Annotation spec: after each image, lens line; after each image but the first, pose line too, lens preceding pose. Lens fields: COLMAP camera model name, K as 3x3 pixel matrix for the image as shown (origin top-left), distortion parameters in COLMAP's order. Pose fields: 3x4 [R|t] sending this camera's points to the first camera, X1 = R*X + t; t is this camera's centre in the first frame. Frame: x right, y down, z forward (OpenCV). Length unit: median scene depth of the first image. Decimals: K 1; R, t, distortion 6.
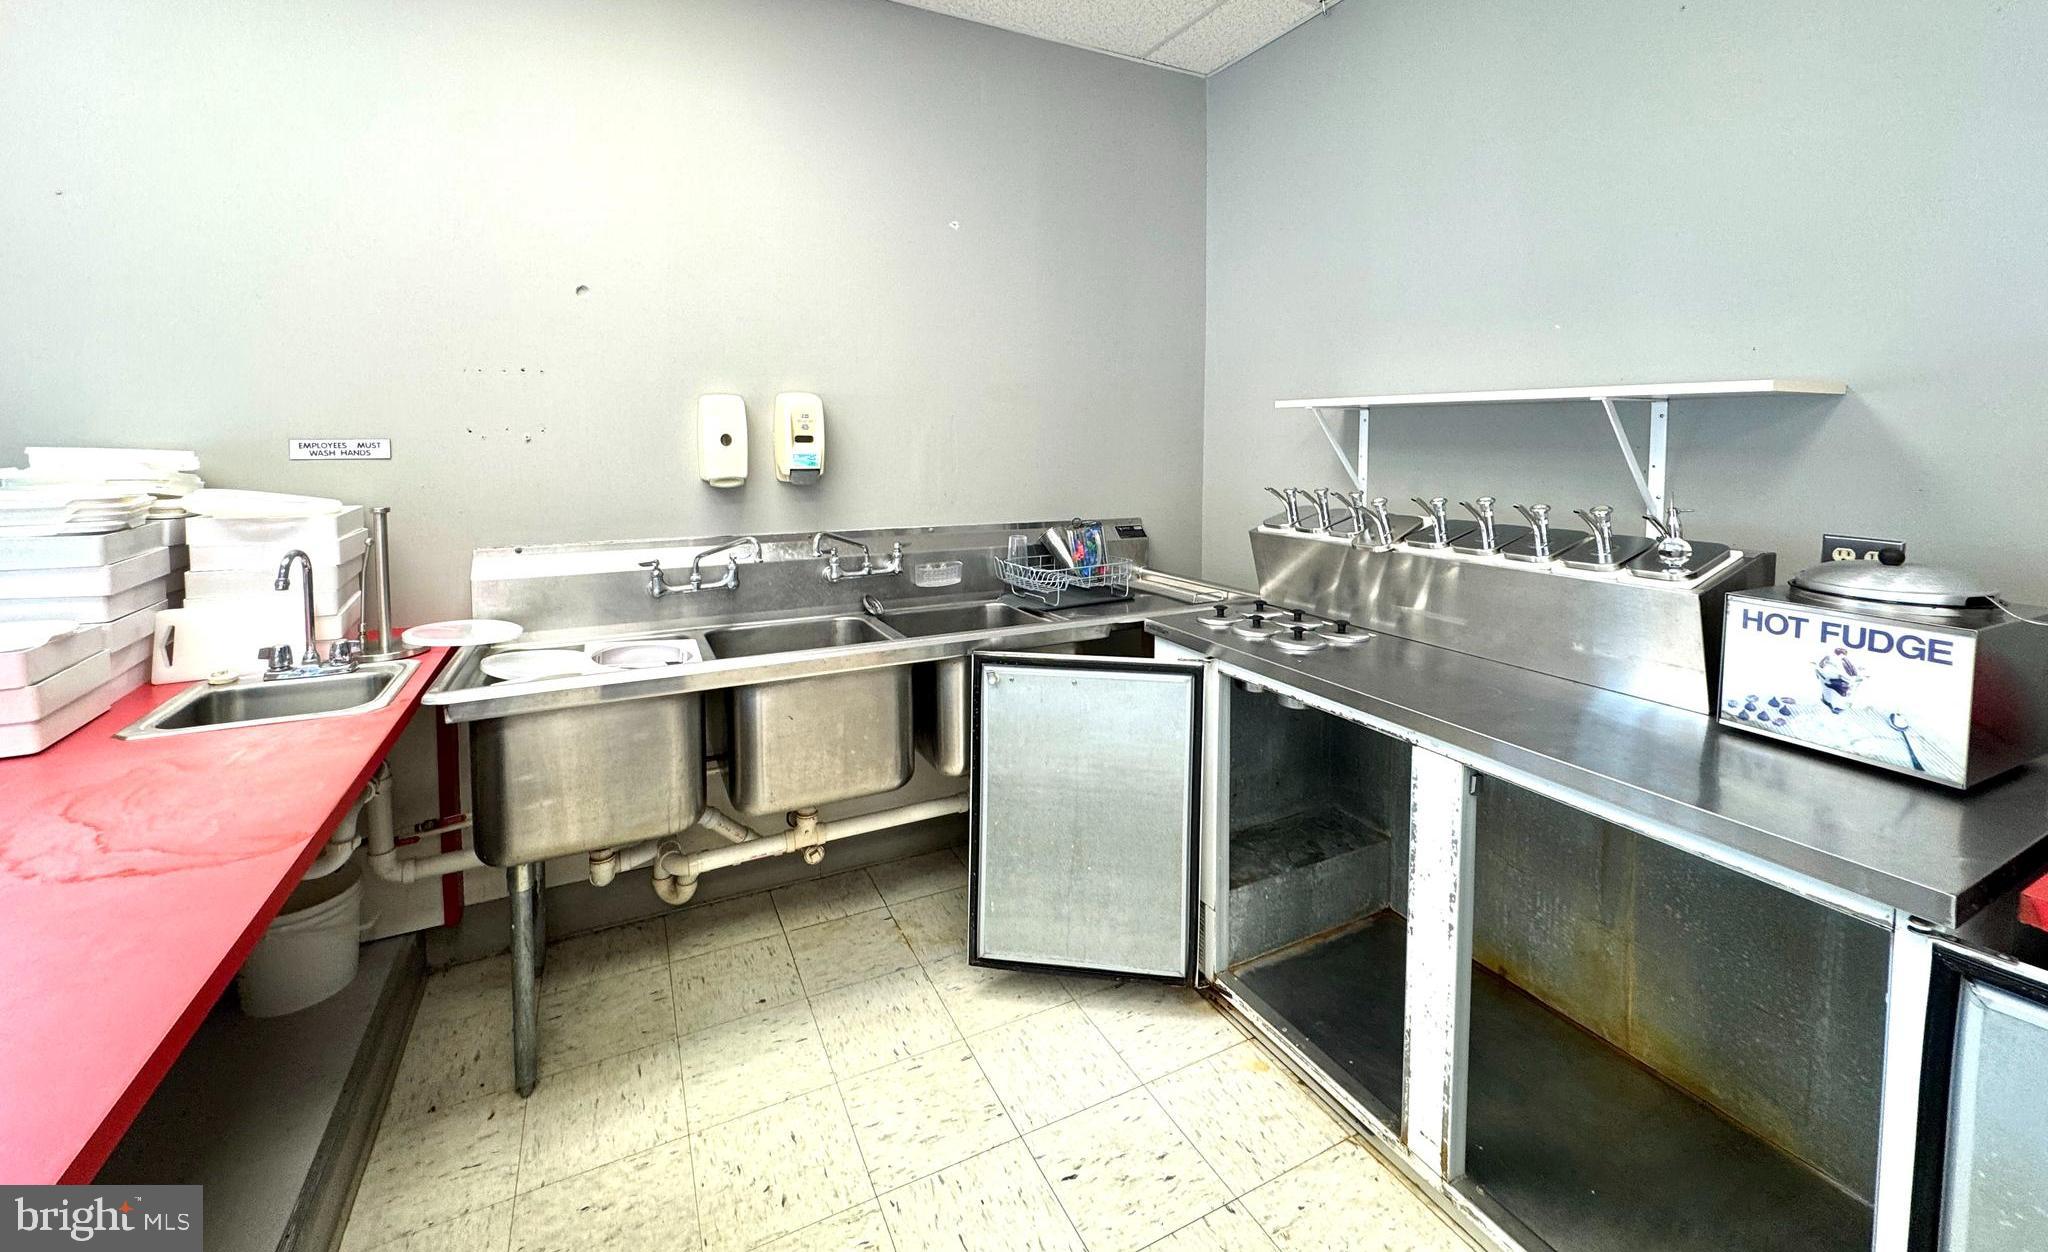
lens RADIAL K [[821.5, 0, 1025.6], [0, 821.5, 477.2], [0, 0, 1]] dist [-0.001240, -0.000020]
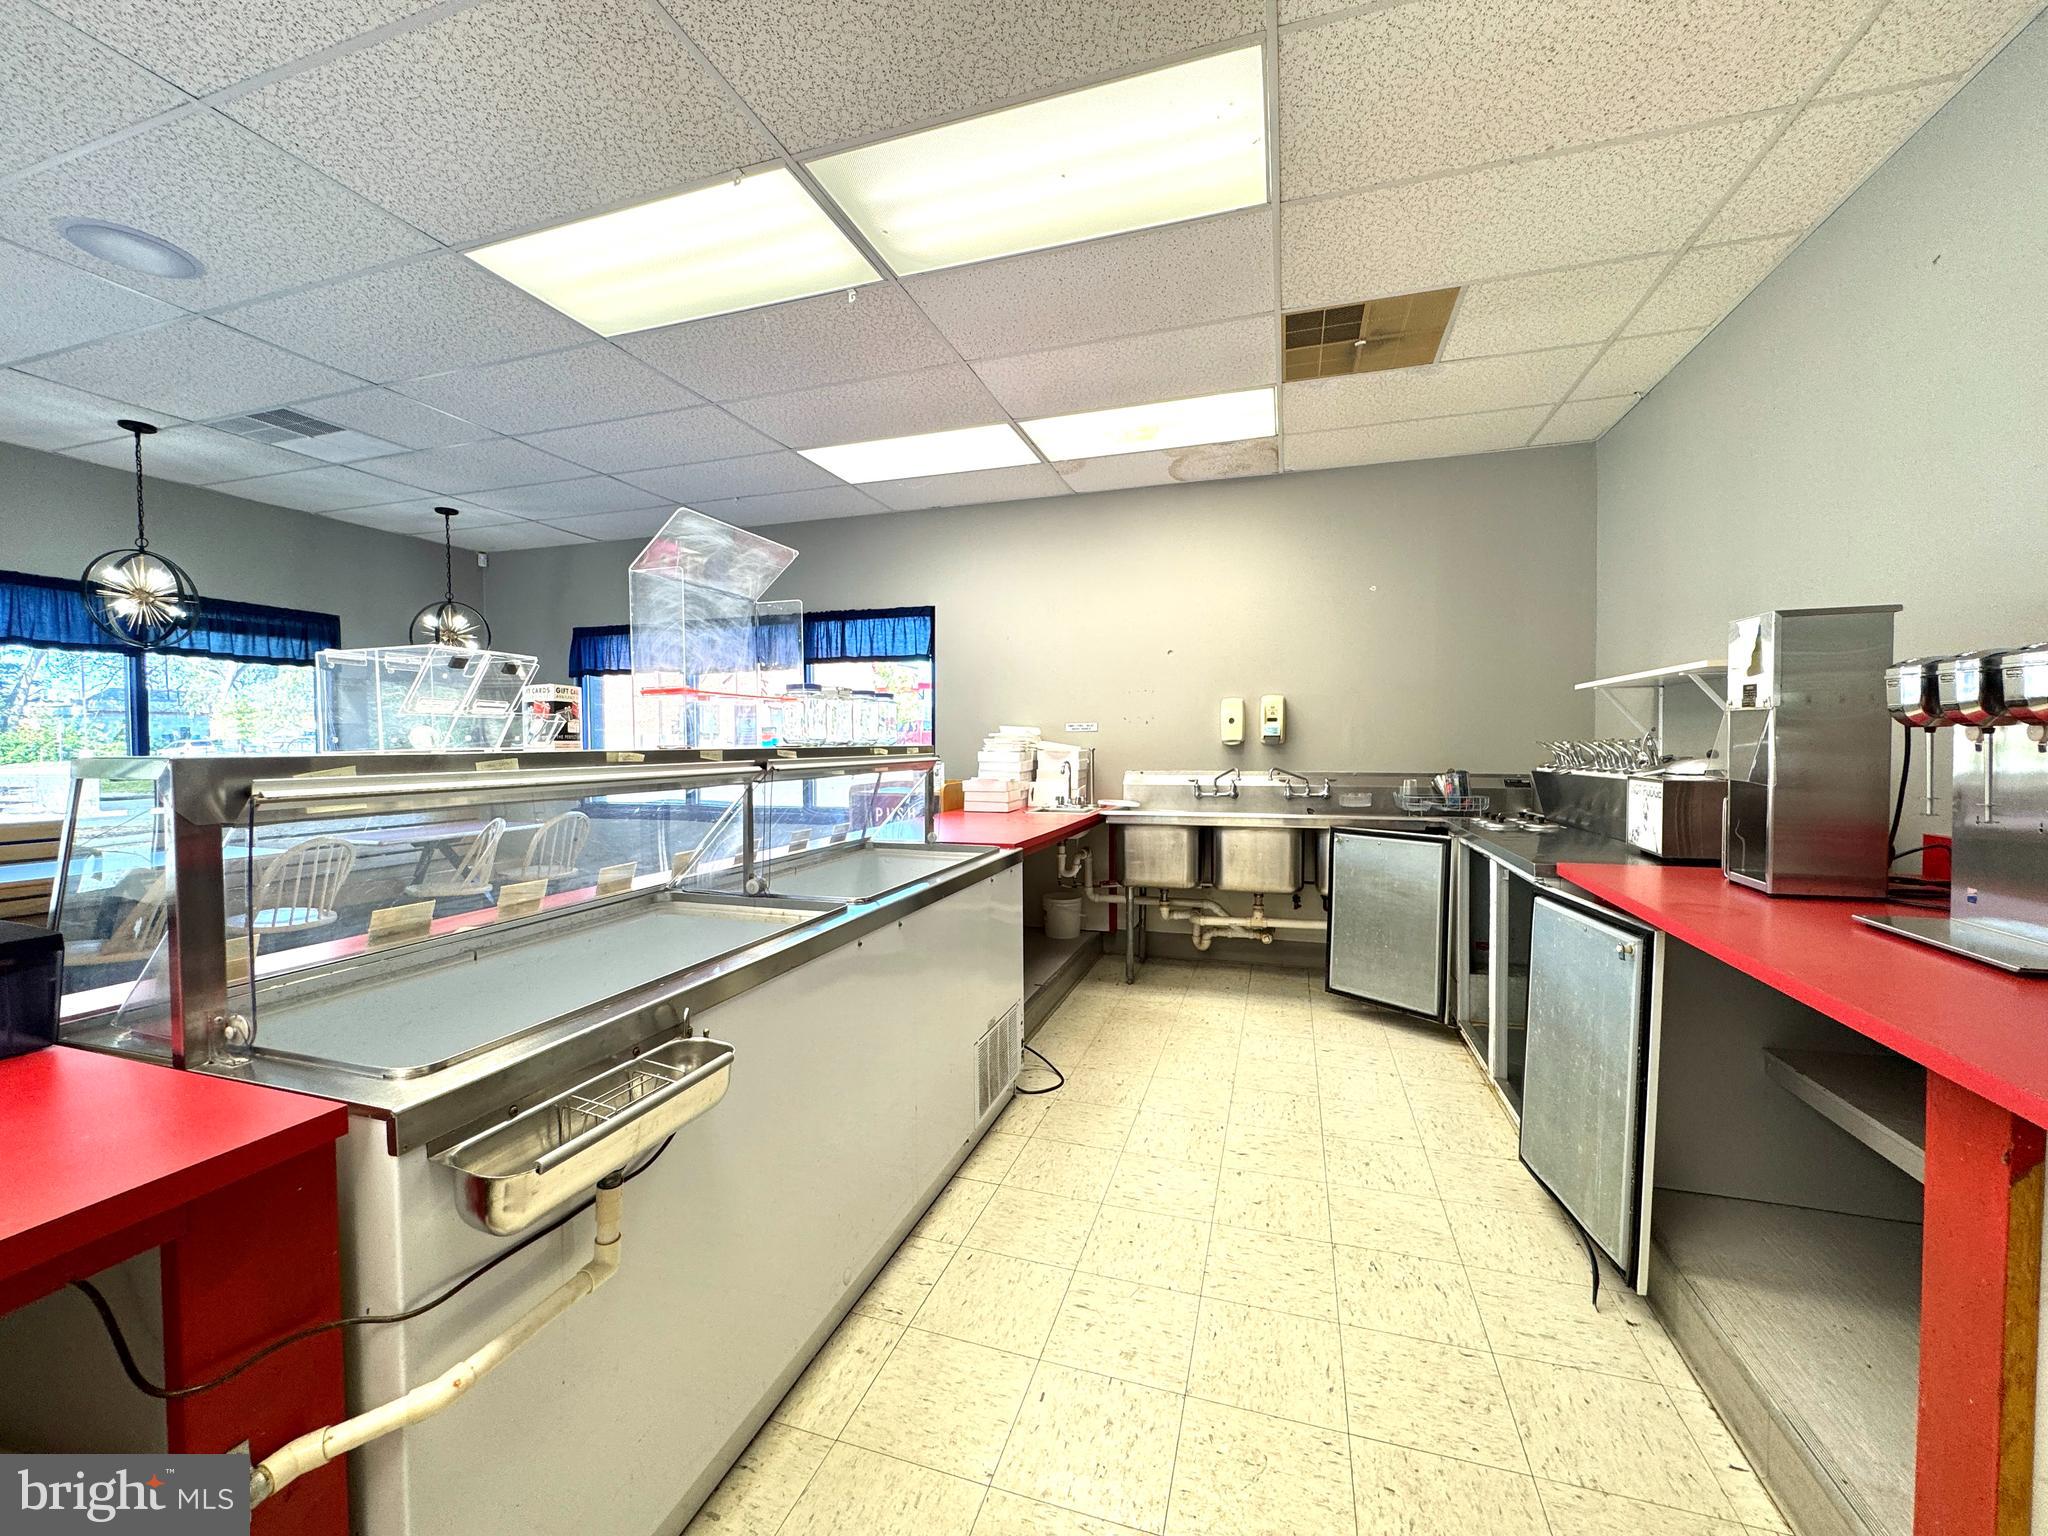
lens RADIAL K [[819.2, 0, 1024.0], [0, 819.2, 768.0], [0, 0, 1]] dist [0.000063, 0.000018]
pose [[0.707427, 0.012480, -0.706676, 0.808346], [-0.028193, 0.999547, -0.010571, 0.123887], [0.706224, 0.027402, 0.707458, -0.885799]]
